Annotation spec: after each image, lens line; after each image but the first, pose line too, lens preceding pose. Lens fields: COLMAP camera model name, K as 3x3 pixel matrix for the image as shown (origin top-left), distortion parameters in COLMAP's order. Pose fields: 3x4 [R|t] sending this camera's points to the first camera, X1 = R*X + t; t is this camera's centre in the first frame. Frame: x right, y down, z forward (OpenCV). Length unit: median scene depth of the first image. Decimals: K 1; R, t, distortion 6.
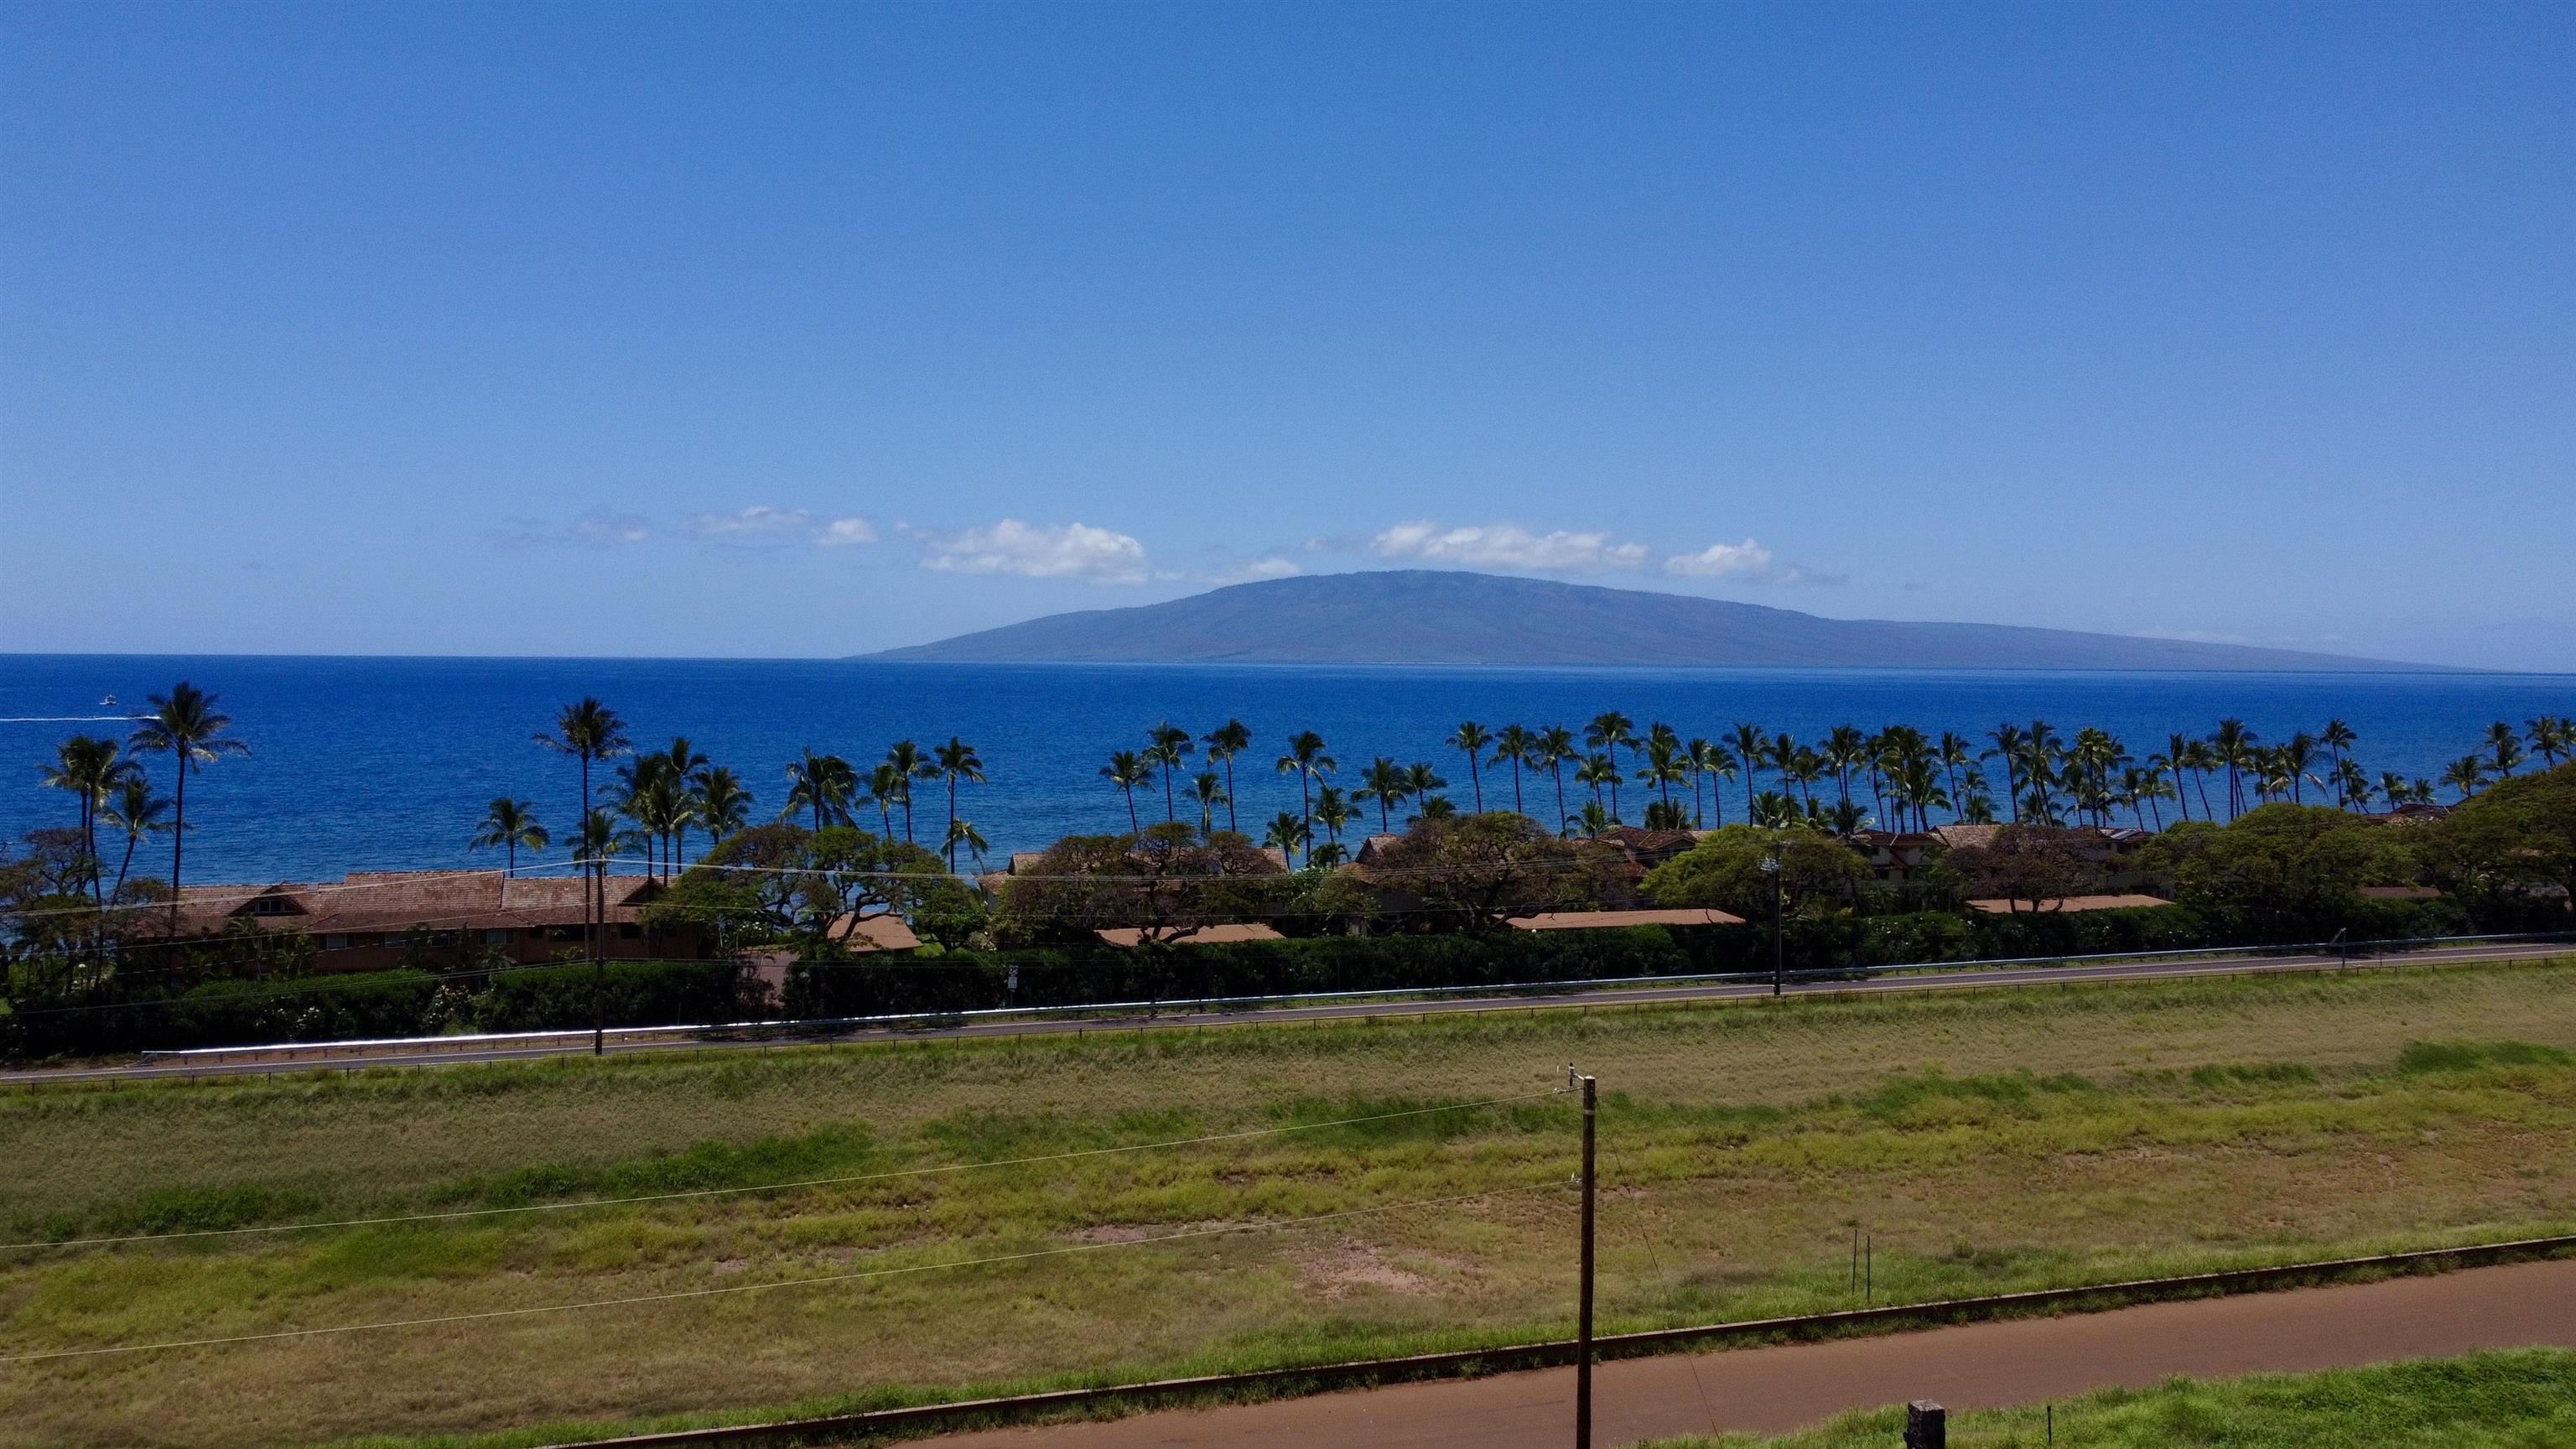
lens RADIAL K [[1942.5, 0, 1281.3], [0, 1942.5, 727.7], [0, 0, 1]] dist [0.007065, -0.016490]
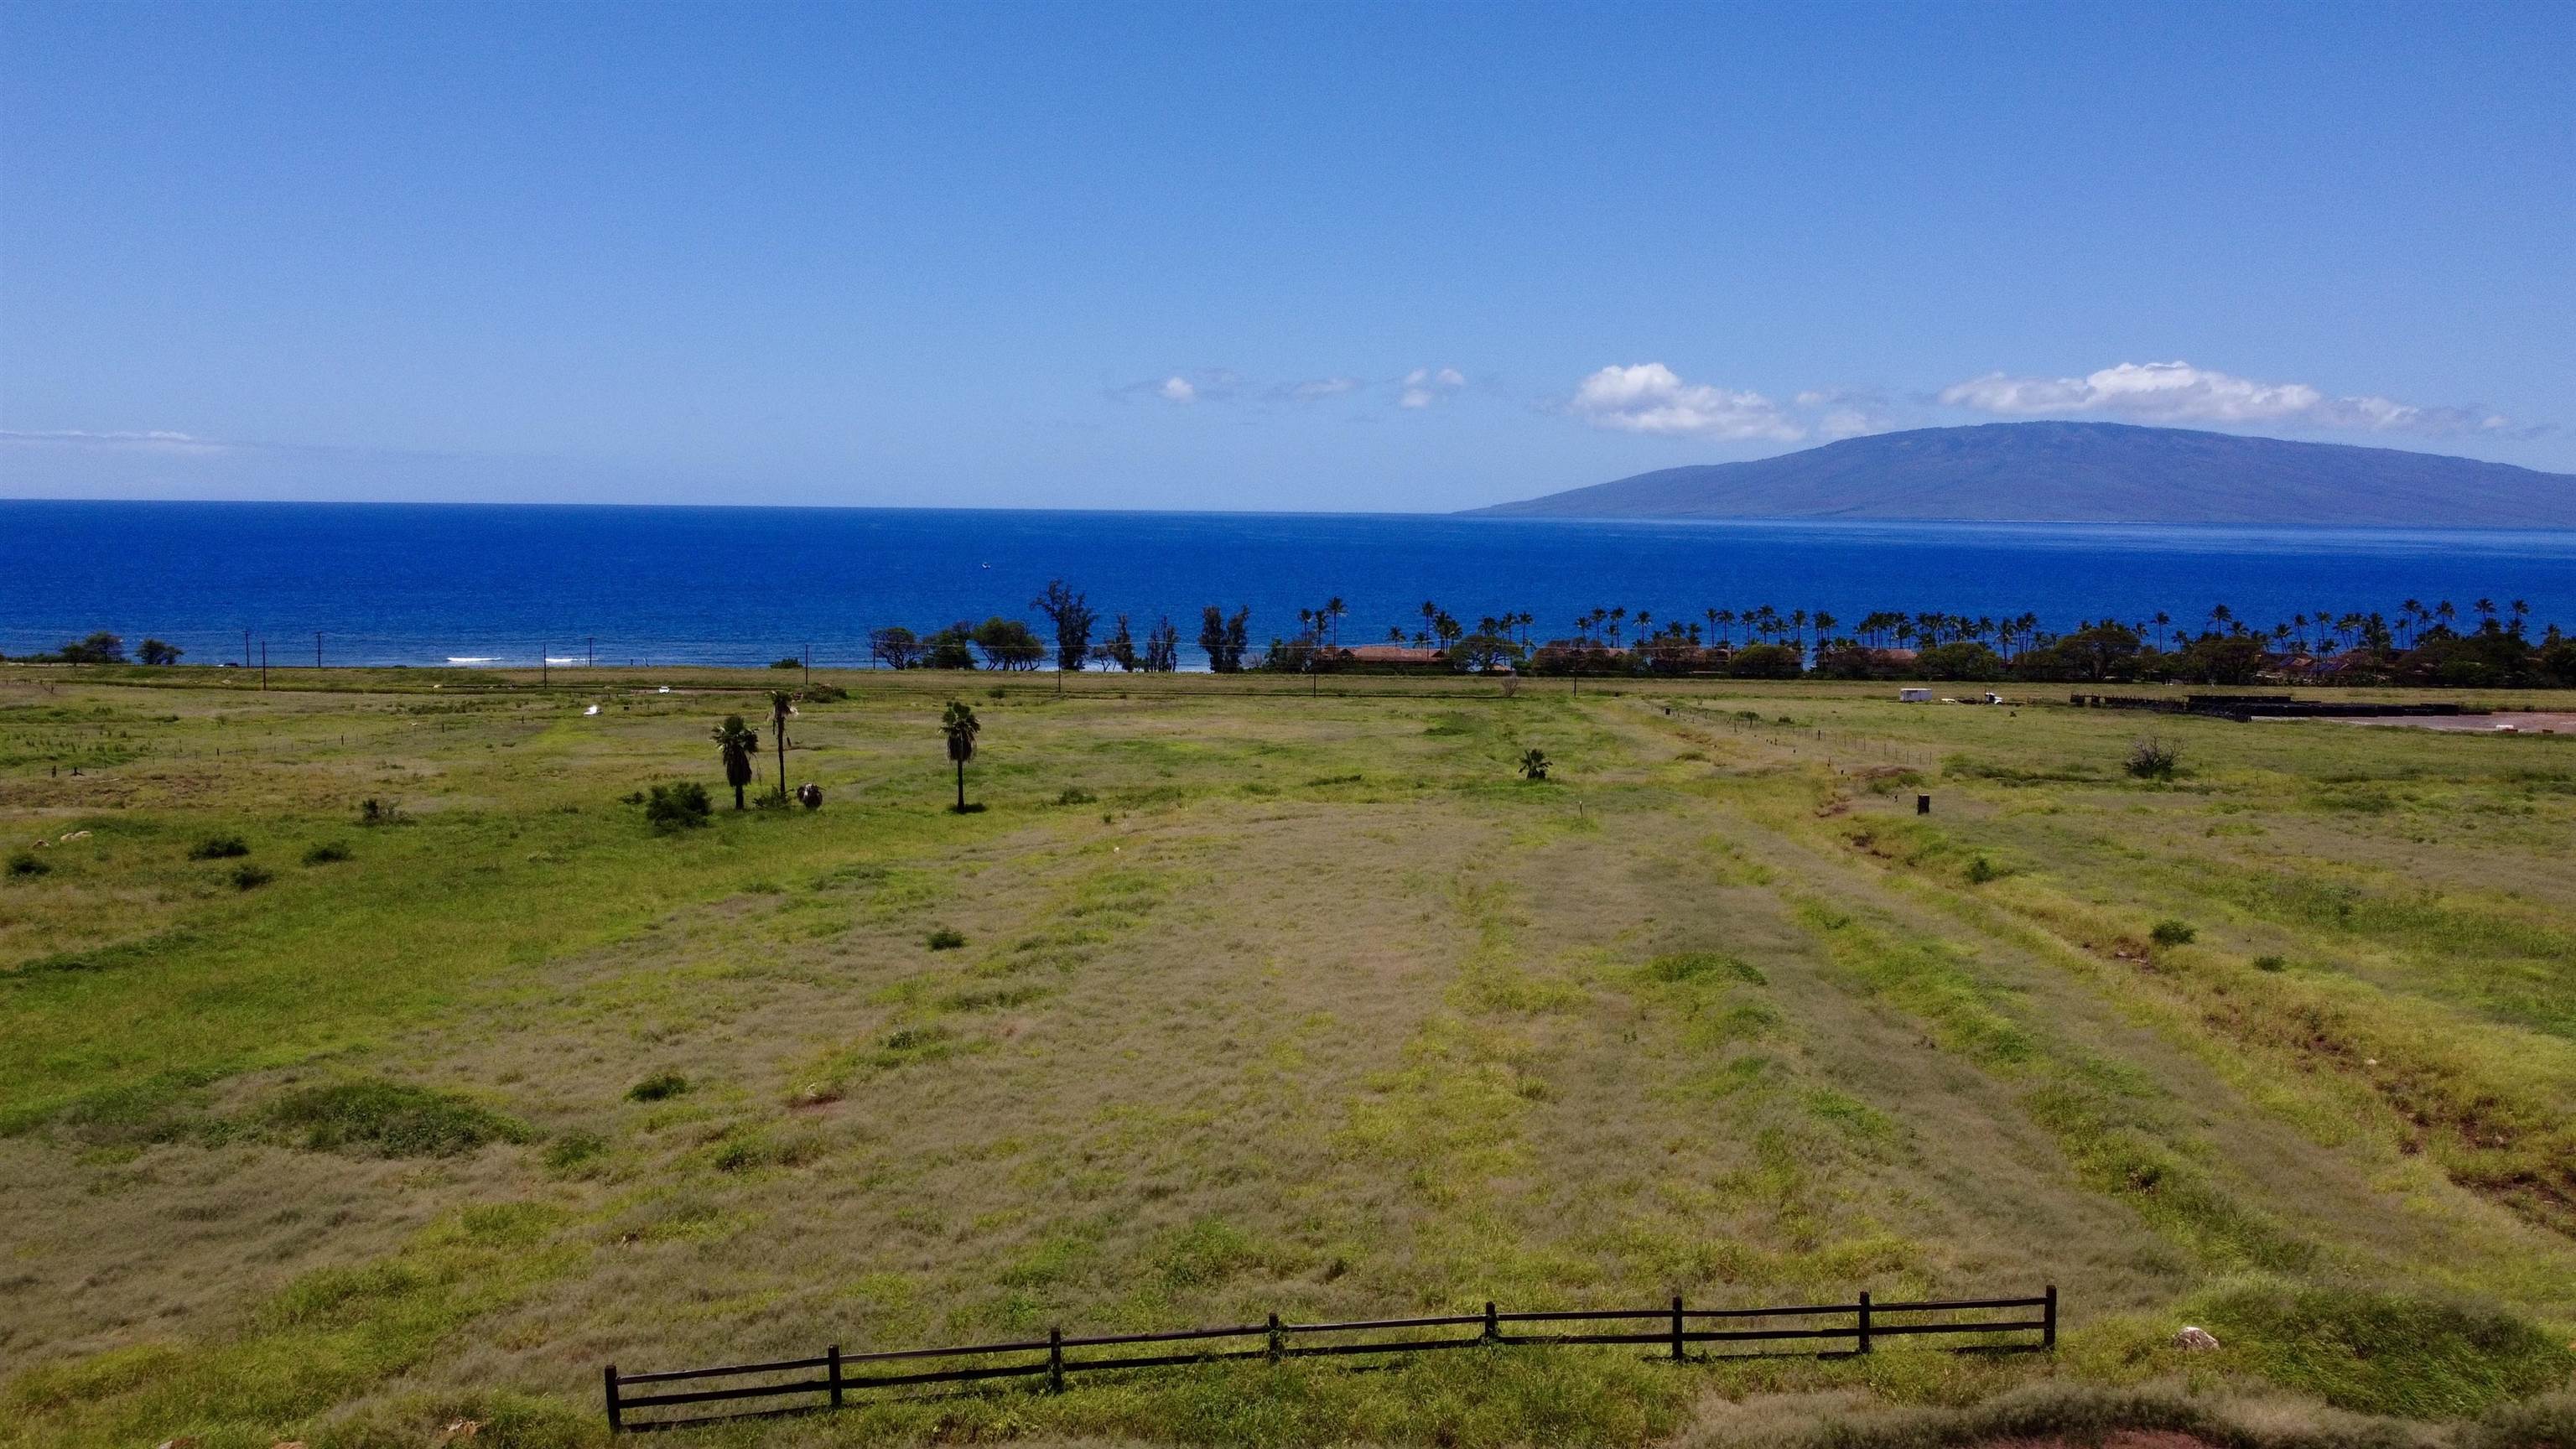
lens RADIAL K [[1948.9, 0, 1288.9], [0, 1948.9, 727.3], [0, 0, 1]] dist [0.000333, -0.004695]
pose [[0.953562, 0.037637, -0.298837, 0.373913], [-0.015204, 0.996912, 0.077041, -0.040609], [0.300814, -0.068920, 0.951189, -1.912556]]
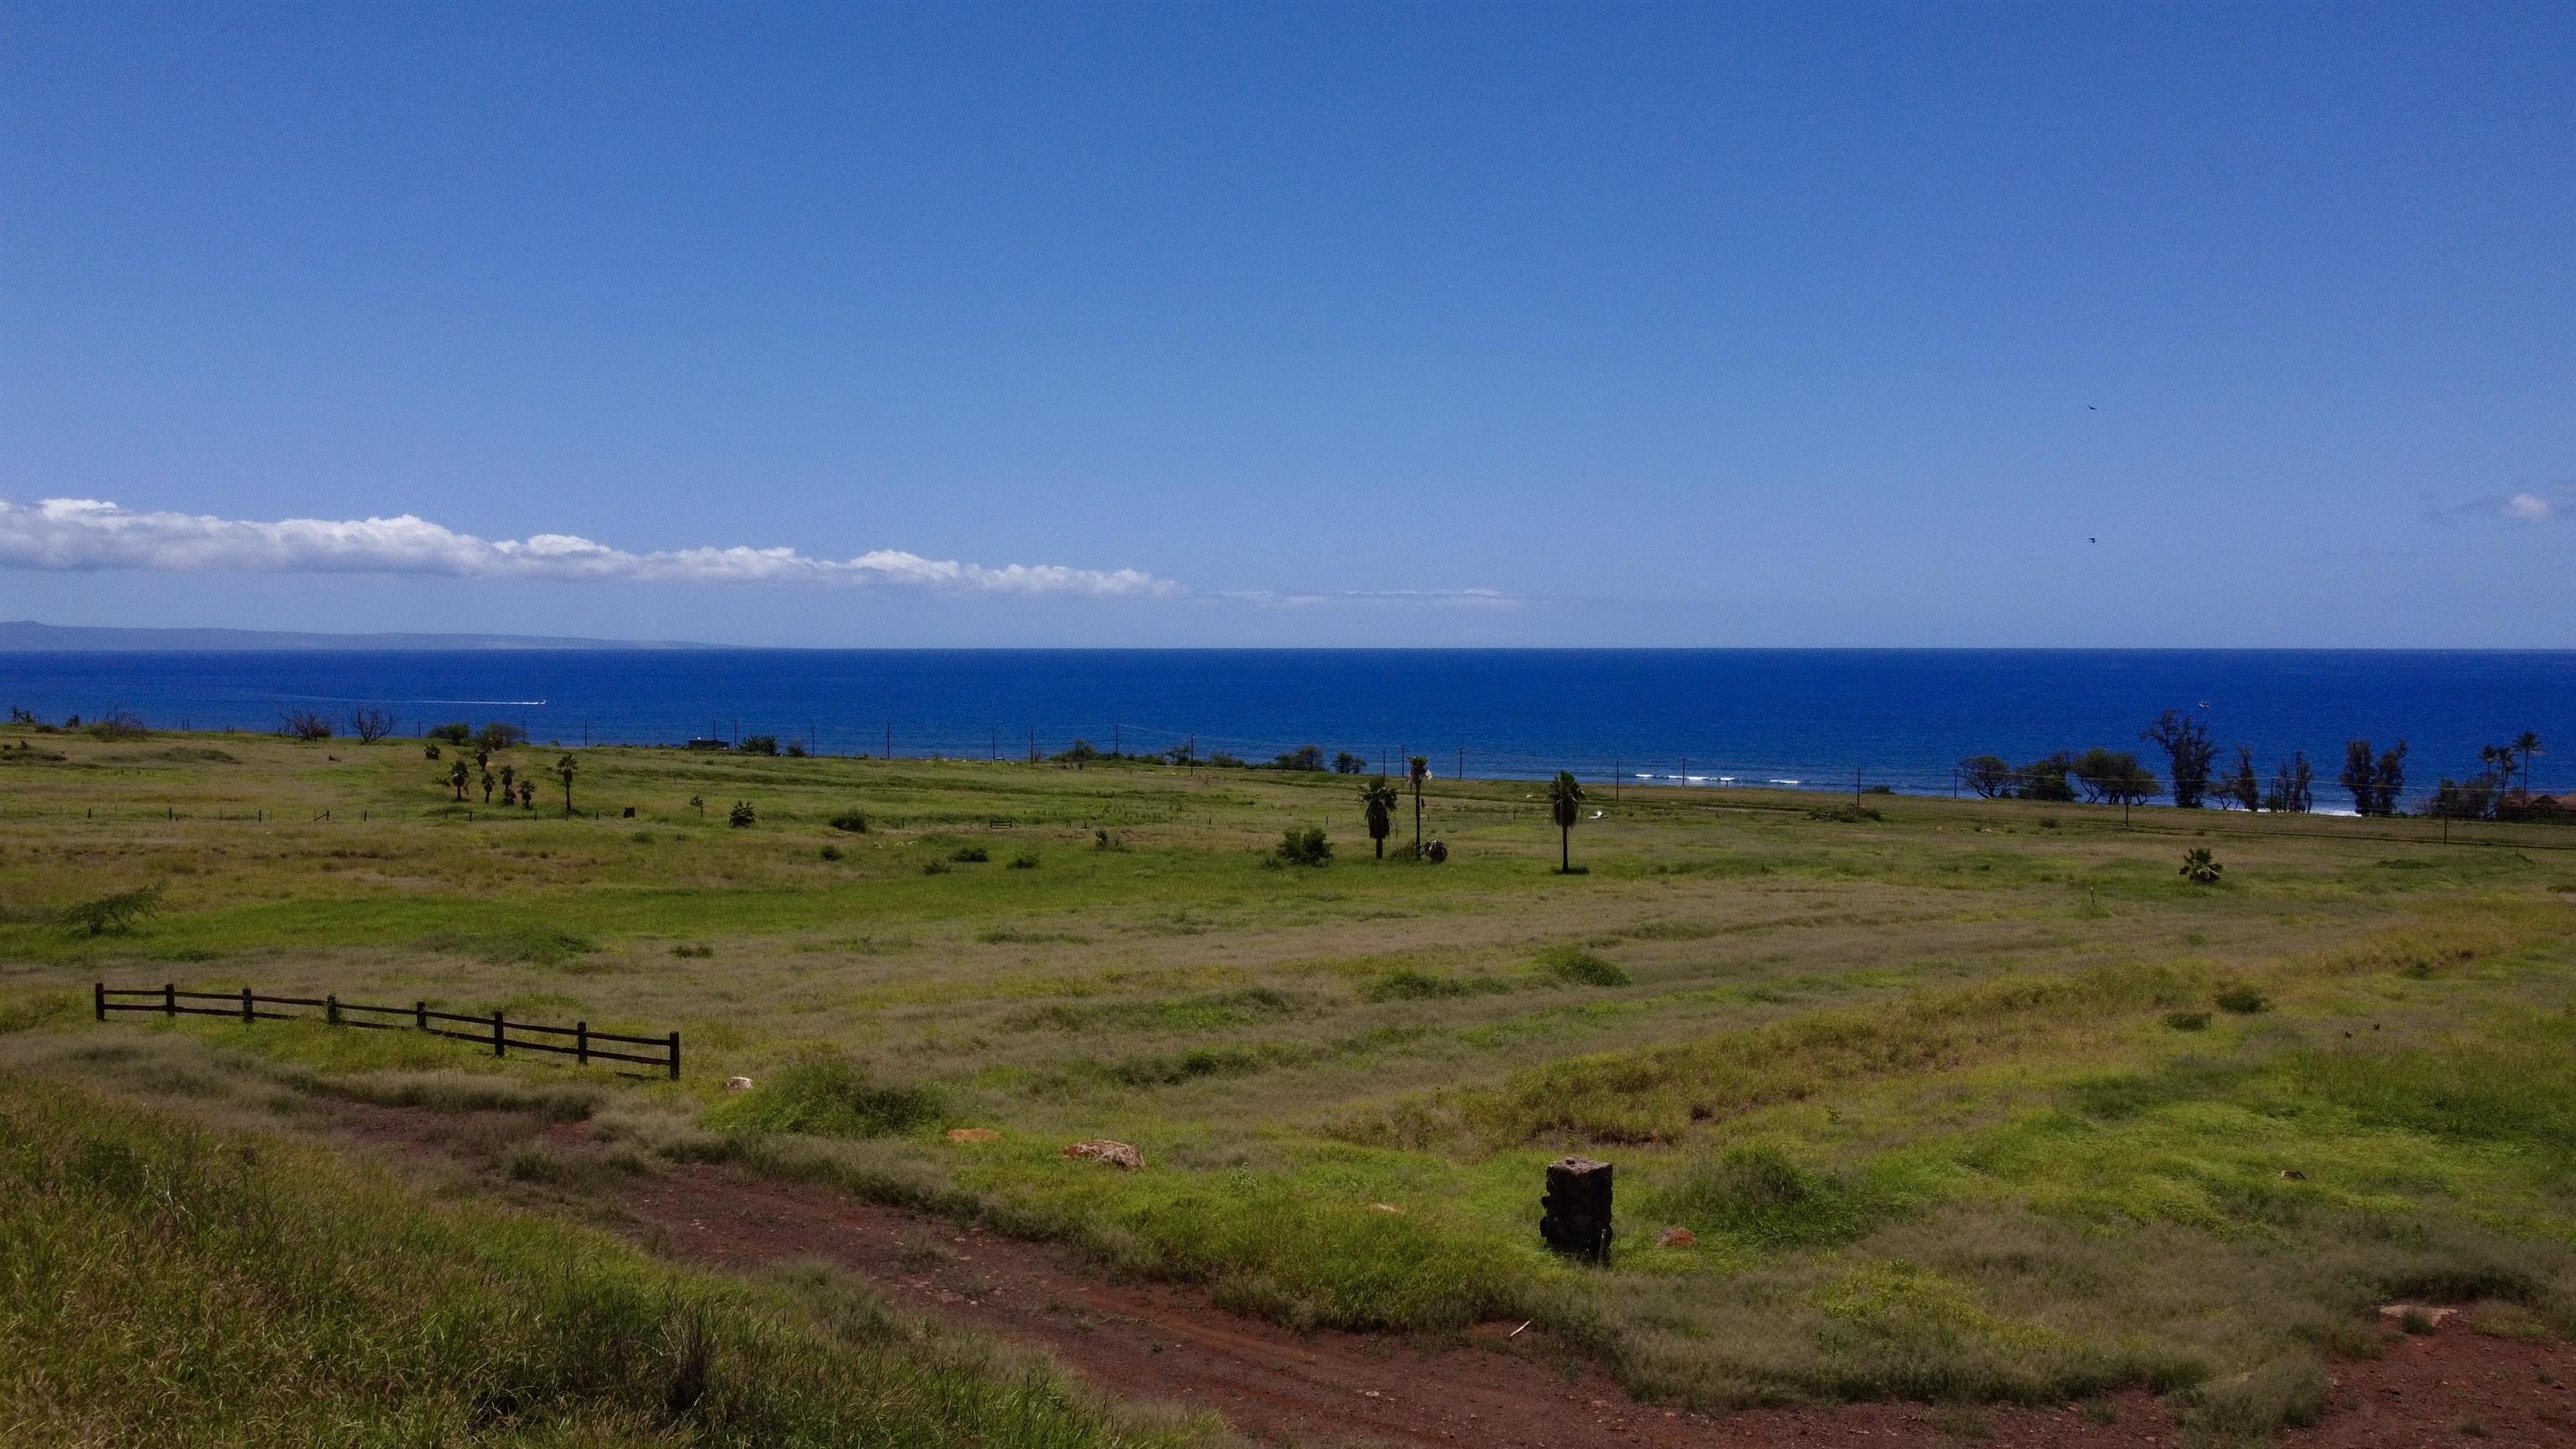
lens RADIAL K [[1956.6, 0, 1285.2], [0, 1956.6, 723.9], [0, 0, 1]] dist [0.000212, -0.002913]
pose [[0.600639, 0.026192, -0.799091, 0.563574], [-0.024247, 0.999600, 0.014539, -0.021419], [0.799152, 0.010643, 0.601034, -1.824853]]
